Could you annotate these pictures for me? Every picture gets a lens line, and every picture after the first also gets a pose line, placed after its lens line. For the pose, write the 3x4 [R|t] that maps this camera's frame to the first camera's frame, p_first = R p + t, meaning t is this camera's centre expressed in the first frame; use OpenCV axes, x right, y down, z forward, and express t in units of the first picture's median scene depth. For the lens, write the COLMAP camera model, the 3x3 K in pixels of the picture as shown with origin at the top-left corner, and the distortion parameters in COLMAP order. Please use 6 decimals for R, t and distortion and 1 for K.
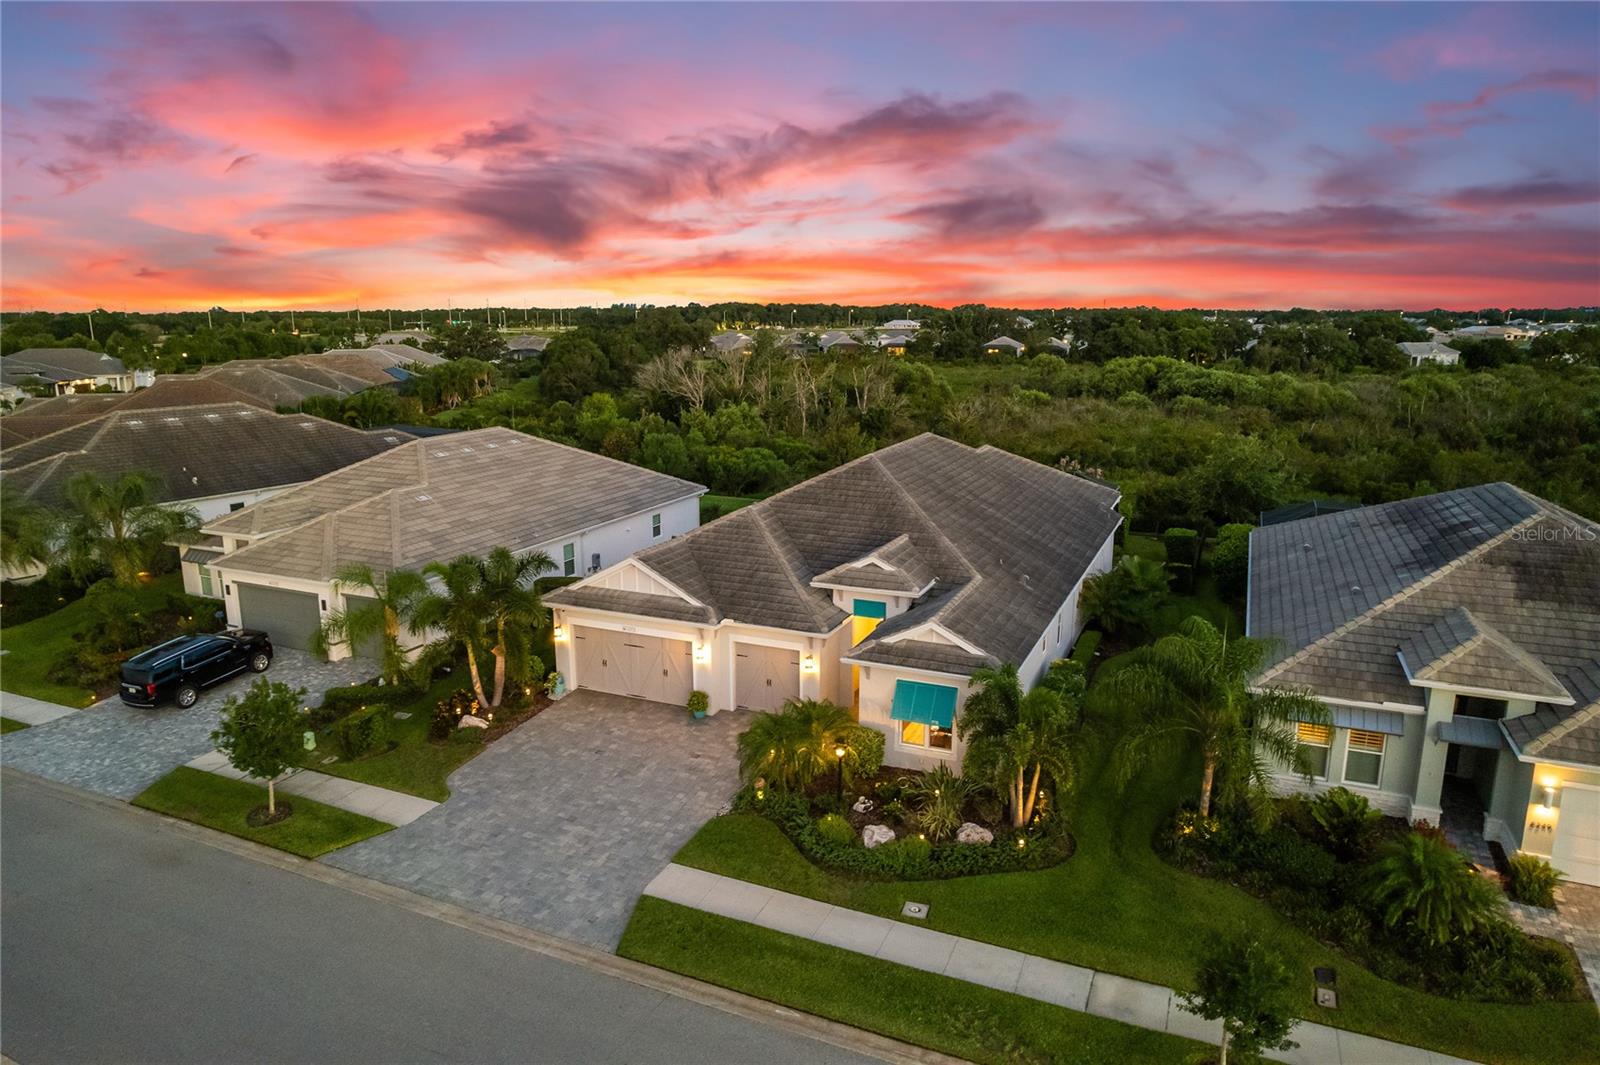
lens RADIAL K [[1023.0, 0, 800.0], [0, 1023.0, 532.5], [0, 0, 1]] dist [-0.099477, 0.089668]
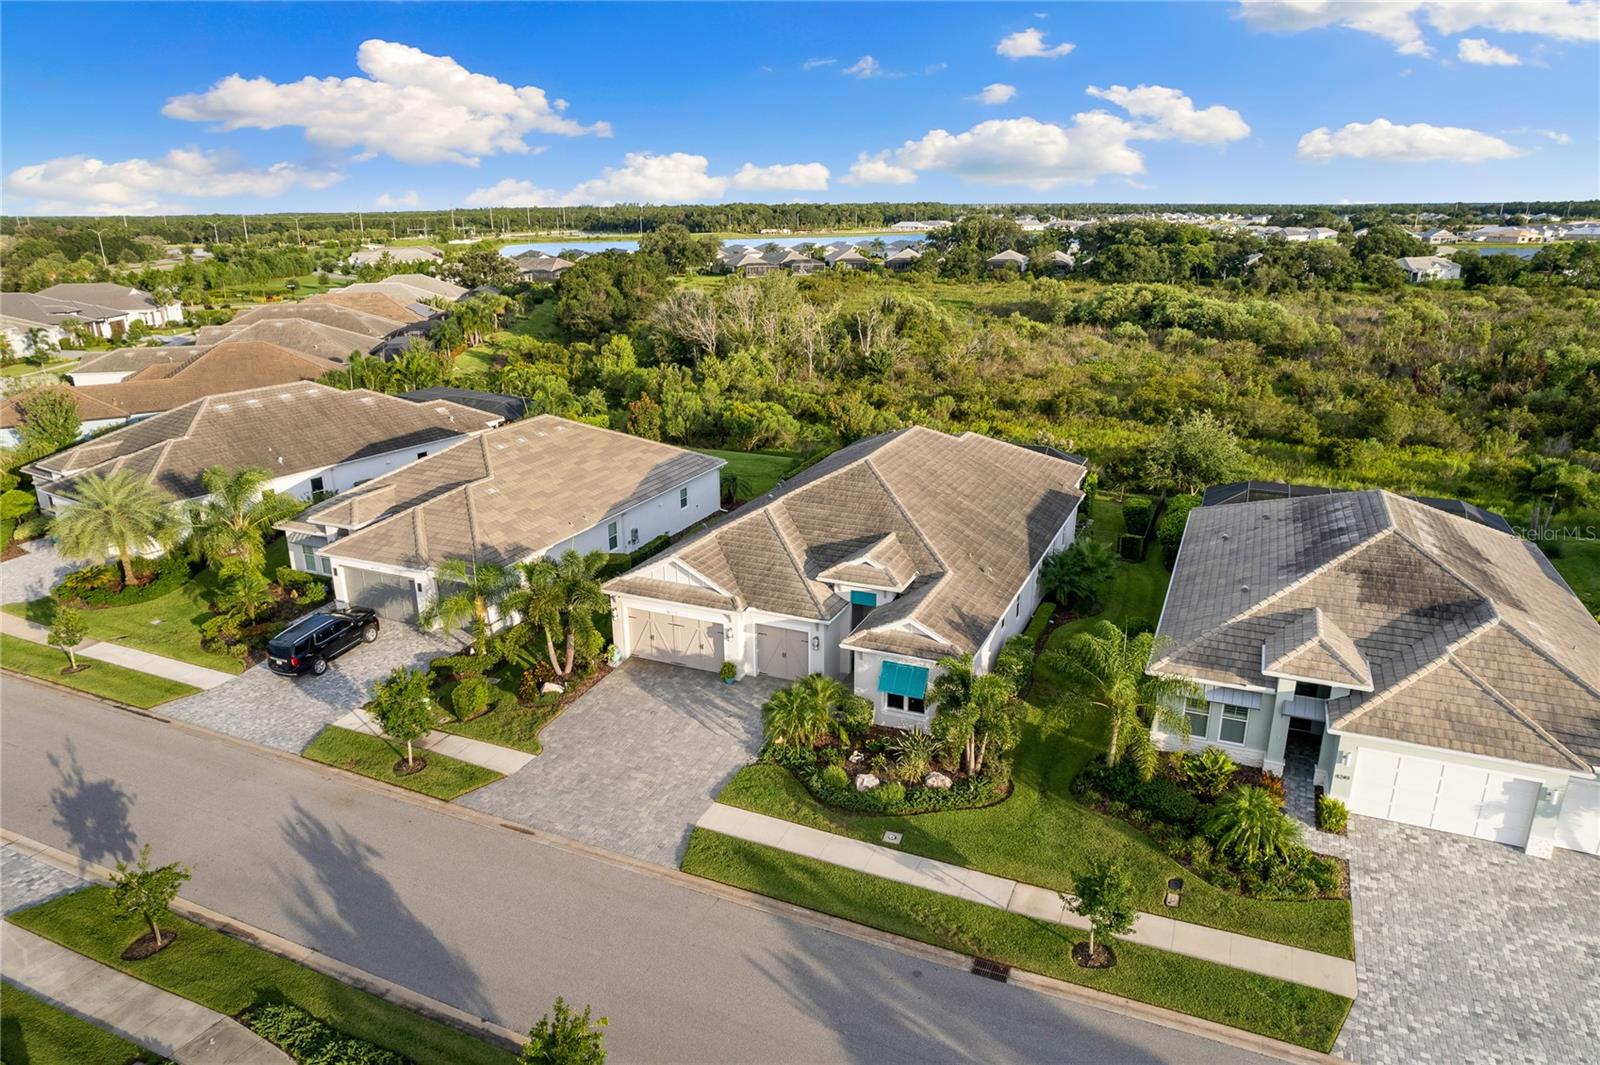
lens RADIAL K [[1023.0, 0, 800.0], [0, 1023.0, 532.5], [0, 0, 1]] dist [-0.099477, 0.089668]
pose [[0.999960, -0.005073, -0.007418, -0.000596], [0.005784, 0.995051, 0.099194, -0.134477], [0.006878, -0.099233, 0.995040, -0.255352]]
